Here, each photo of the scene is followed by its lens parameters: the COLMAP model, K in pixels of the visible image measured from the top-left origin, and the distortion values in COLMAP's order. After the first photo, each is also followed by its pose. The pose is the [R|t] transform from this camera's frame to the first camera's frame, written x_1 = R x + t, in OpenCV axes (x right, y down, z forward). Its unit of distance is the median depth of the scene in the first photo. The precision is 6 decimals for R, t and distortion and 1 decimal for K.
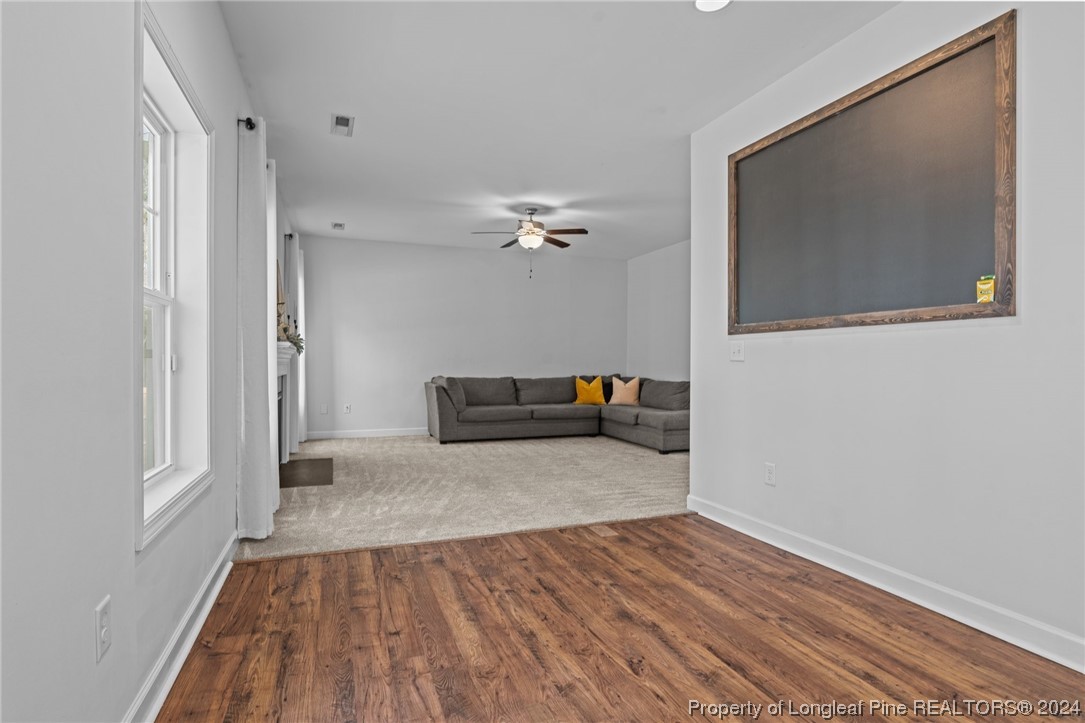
lens RADIAL K [[548.0, 0, 537.4], [0, 548.0, 361.7], [0, 0, 1]] dist [-0.004842, 0.000378]
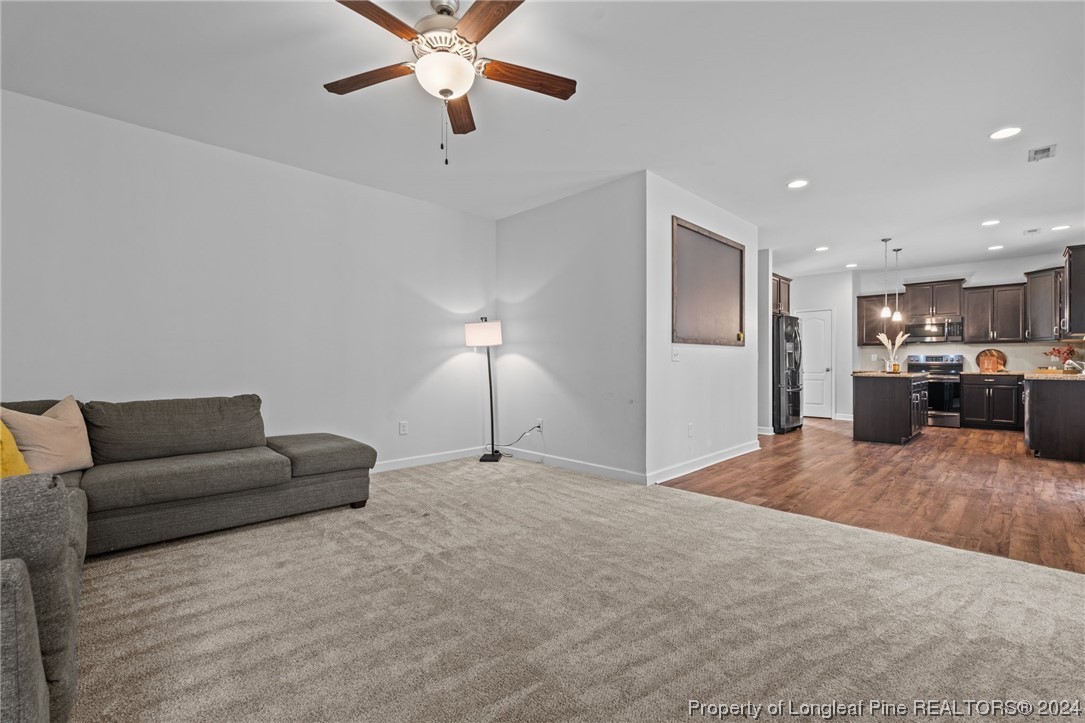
lens RADIAL K [[474.4, 0, 541.6], [0, 474.4, 362.2], [0, 0, 1]] dist [-0.008116, 0.001389]
pose [[-0.409060, -0.006211, 0.912486, -0.372318], [-0.002798, 0.999981, 0.005552, -0.002836], [-0.912503, -0.000282, -0.409070, 1.073785]]
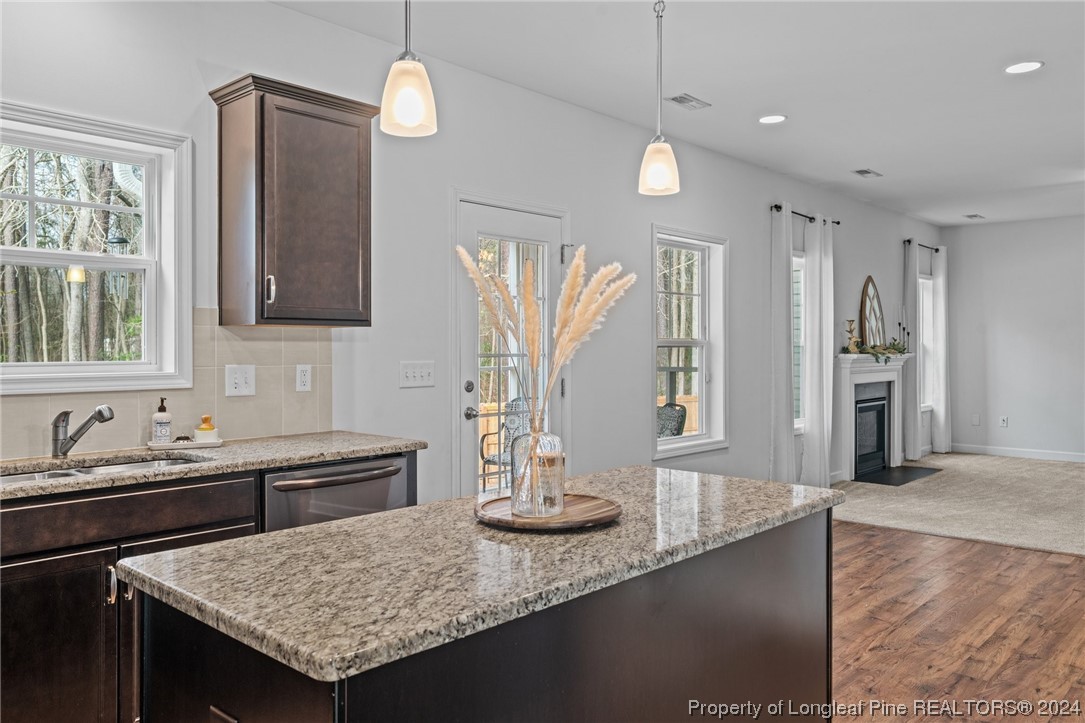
lens RADIAL K [[799.4, 0, 533.7], [0, 799.4, 358.6], [0, 0, 1]] dist [-0.005546, -0.003351]
pose [[0.443500, 0.007996, -0.896239, 0.552511], [0.002990, 0.999941, 0.010400, -0.034119], [0.896269, -0.007292, 0.443450, -0.256947]]
